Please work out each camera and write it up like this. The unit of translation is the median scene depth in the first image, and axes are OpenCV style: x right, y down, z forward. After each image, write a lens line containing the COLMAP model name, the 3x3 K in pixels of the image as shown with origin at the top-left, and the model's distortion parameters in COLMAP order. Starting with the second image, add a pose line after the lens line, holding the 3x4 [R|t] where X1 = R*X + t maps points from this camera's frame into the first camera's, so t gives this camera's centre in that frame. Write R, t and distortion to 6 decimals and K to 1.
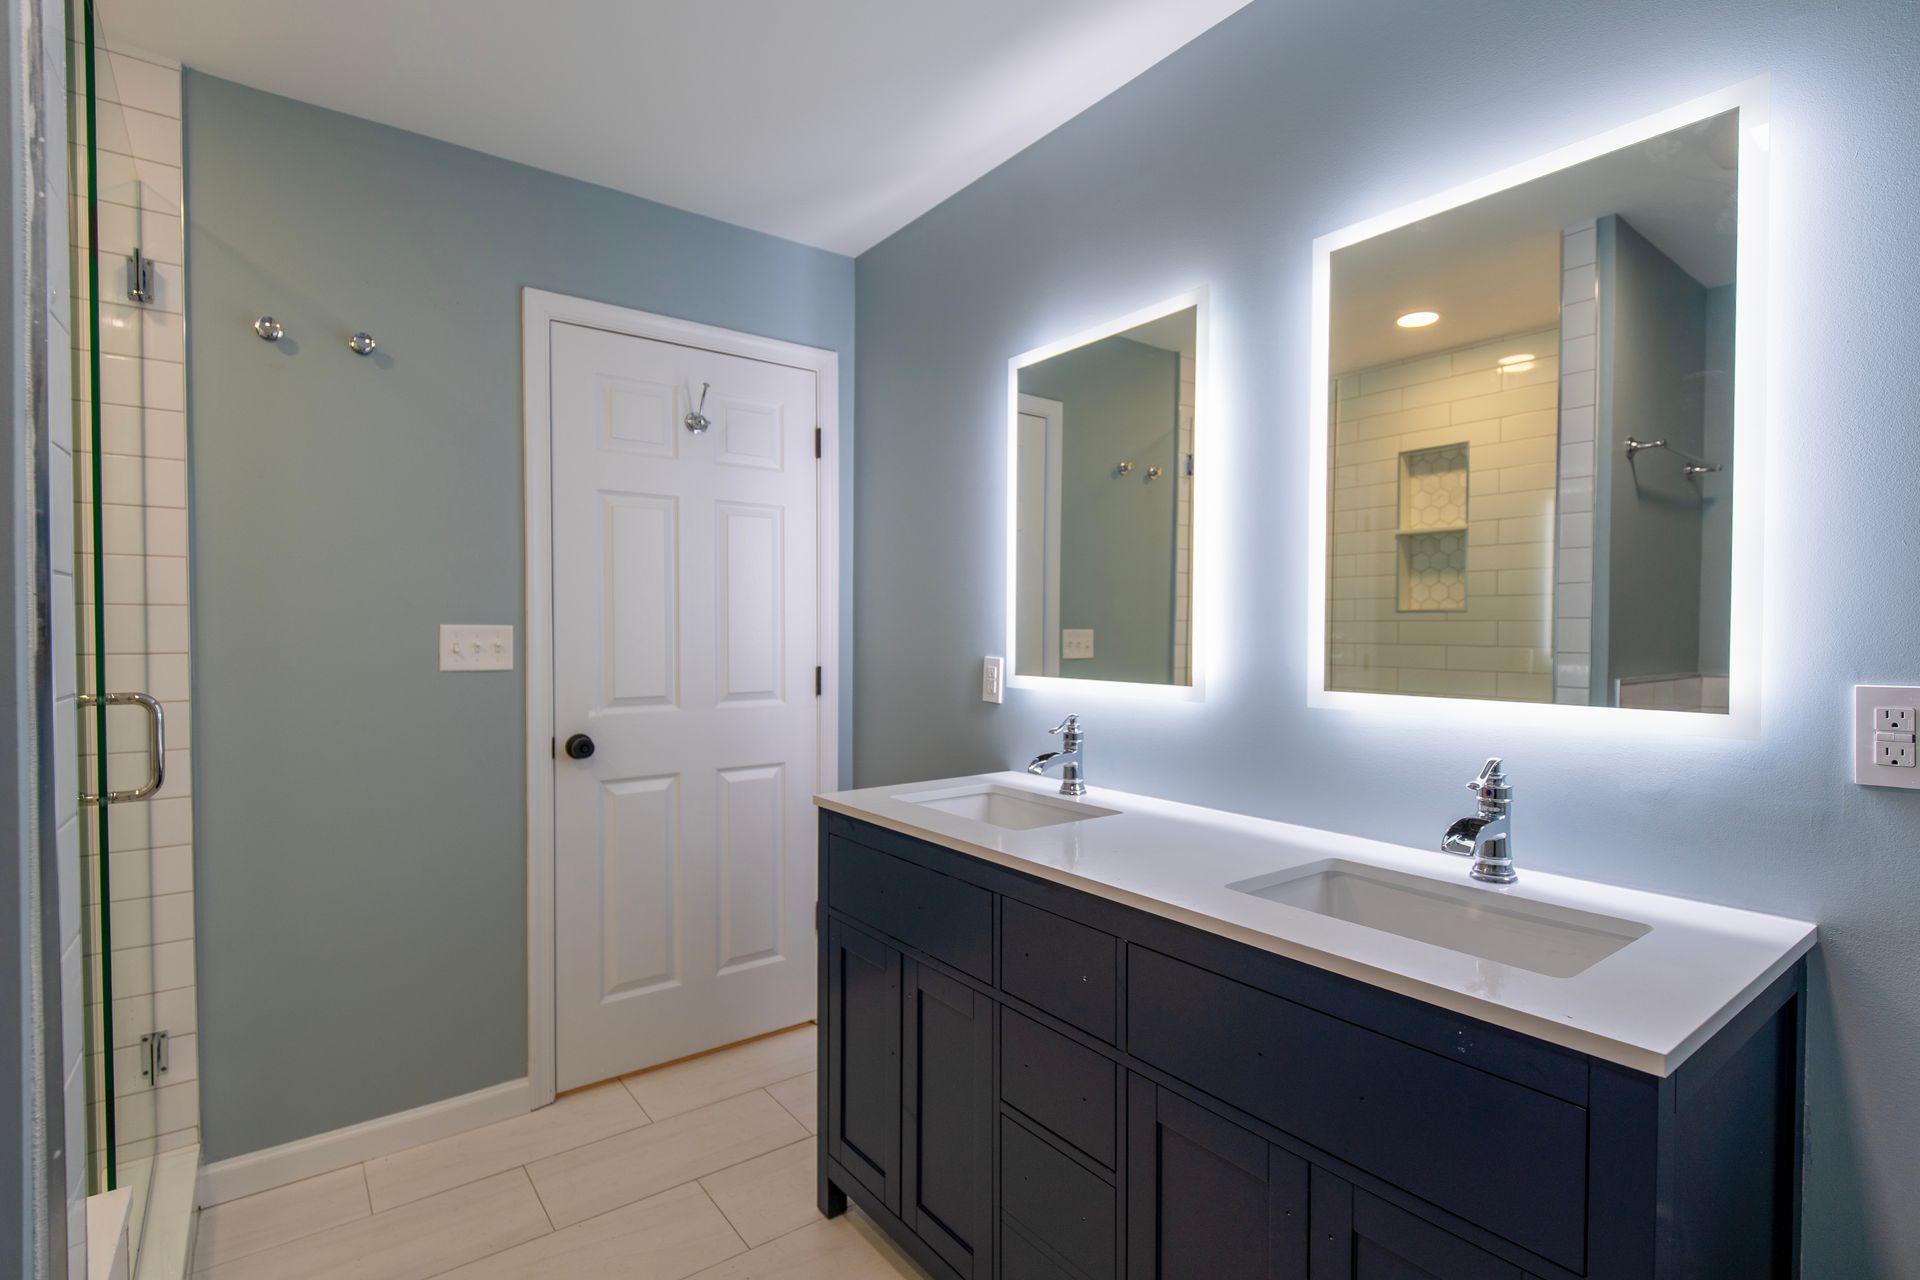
lens RADIAL K [[910.9, 0, 962.4], [0, 910.9, 646.1], [0, 0, 1]] dist [0.022097, -0.017436]
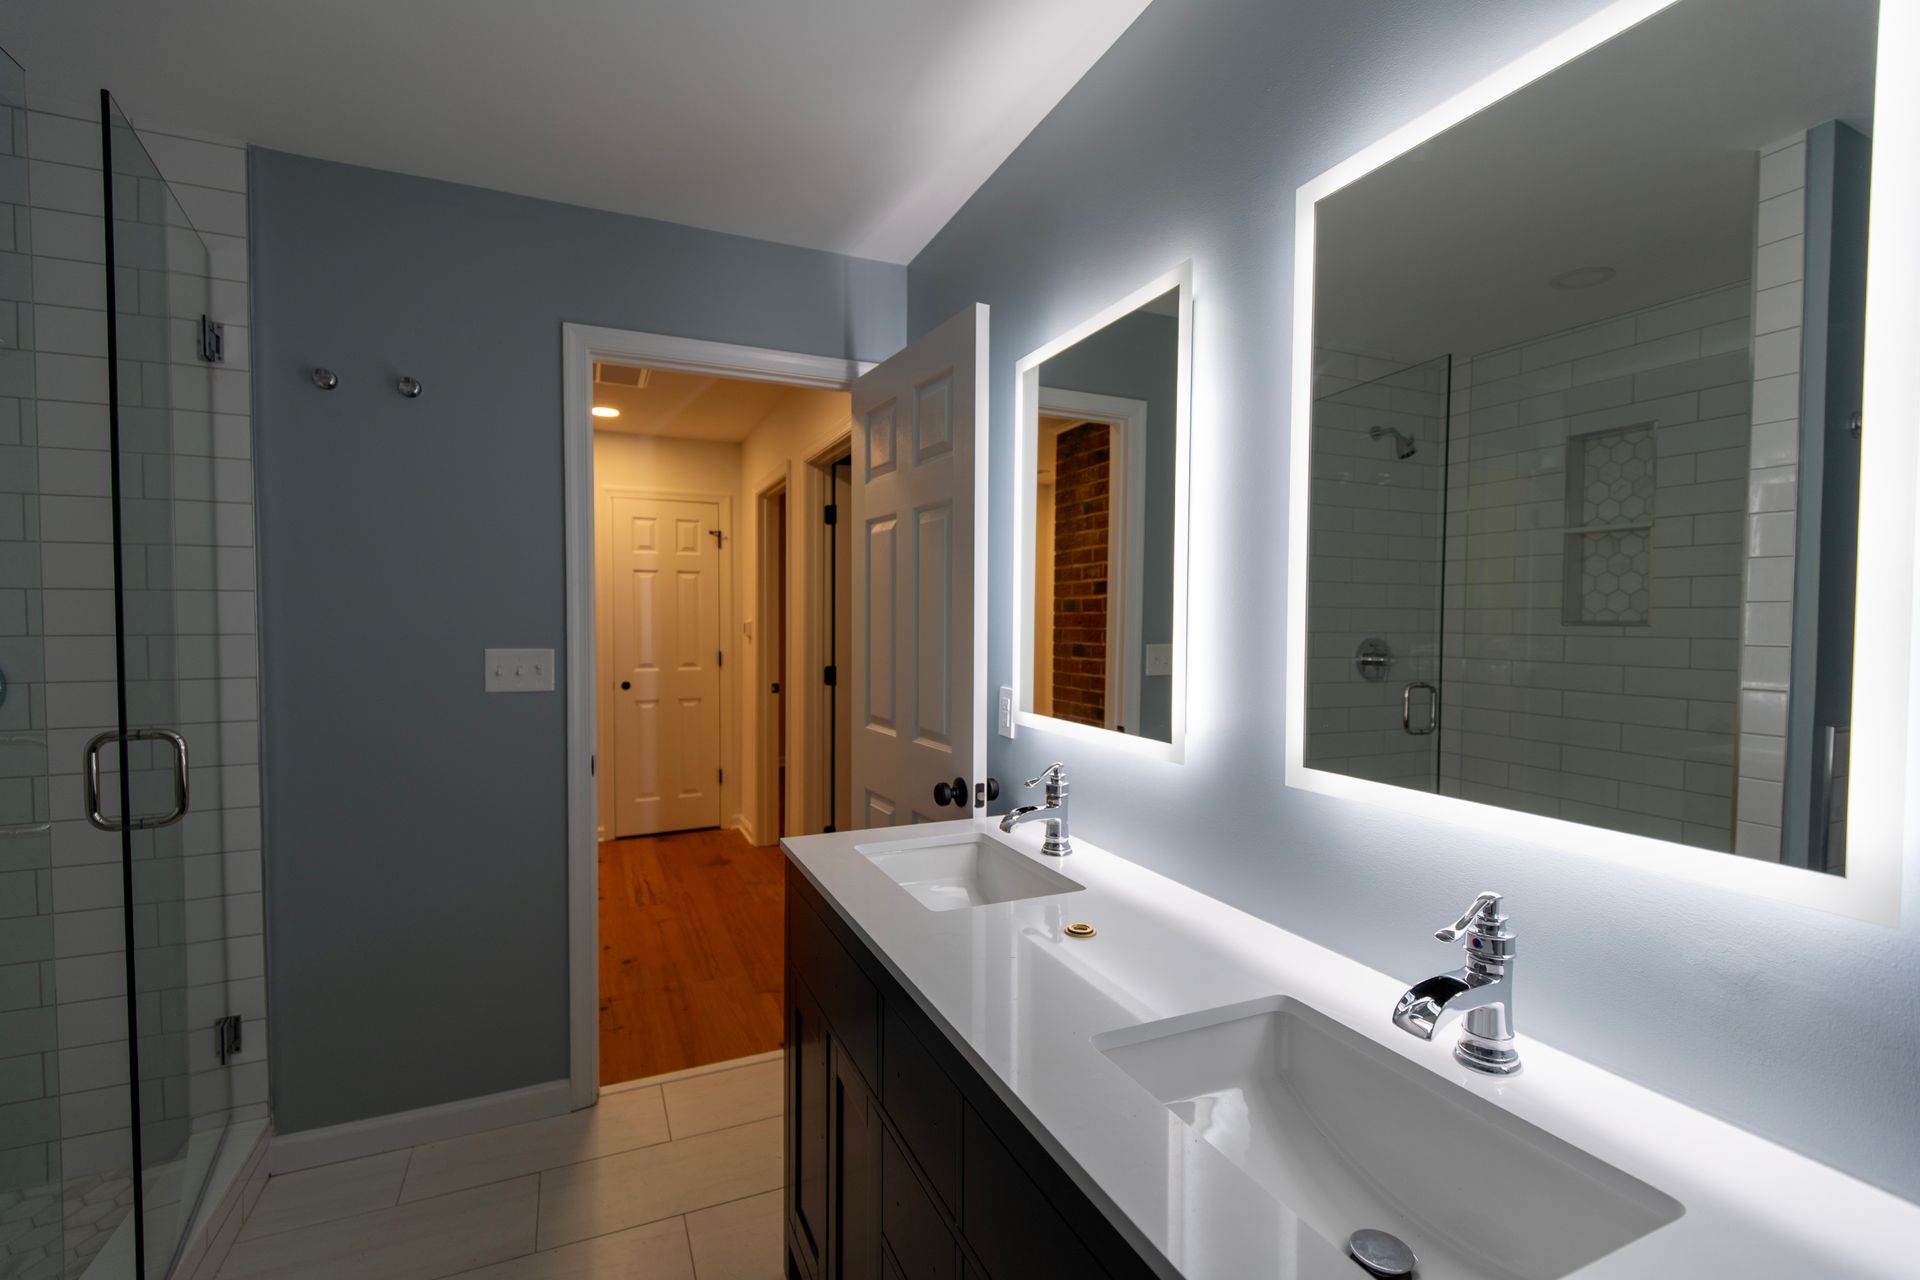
lens RADIAL K [[856.3, 0, 971.1], [0, 856.3, 644.0], [0, 0, 1]] dist [0.015561, -0.011767]
pose [[0.974528, 0.009629, -0.224059, 0.232616], [-0.006451, 0.999868, 0.014912, -0.054578], [0.224173, -0.013087, 0.974461, 0.182136]]
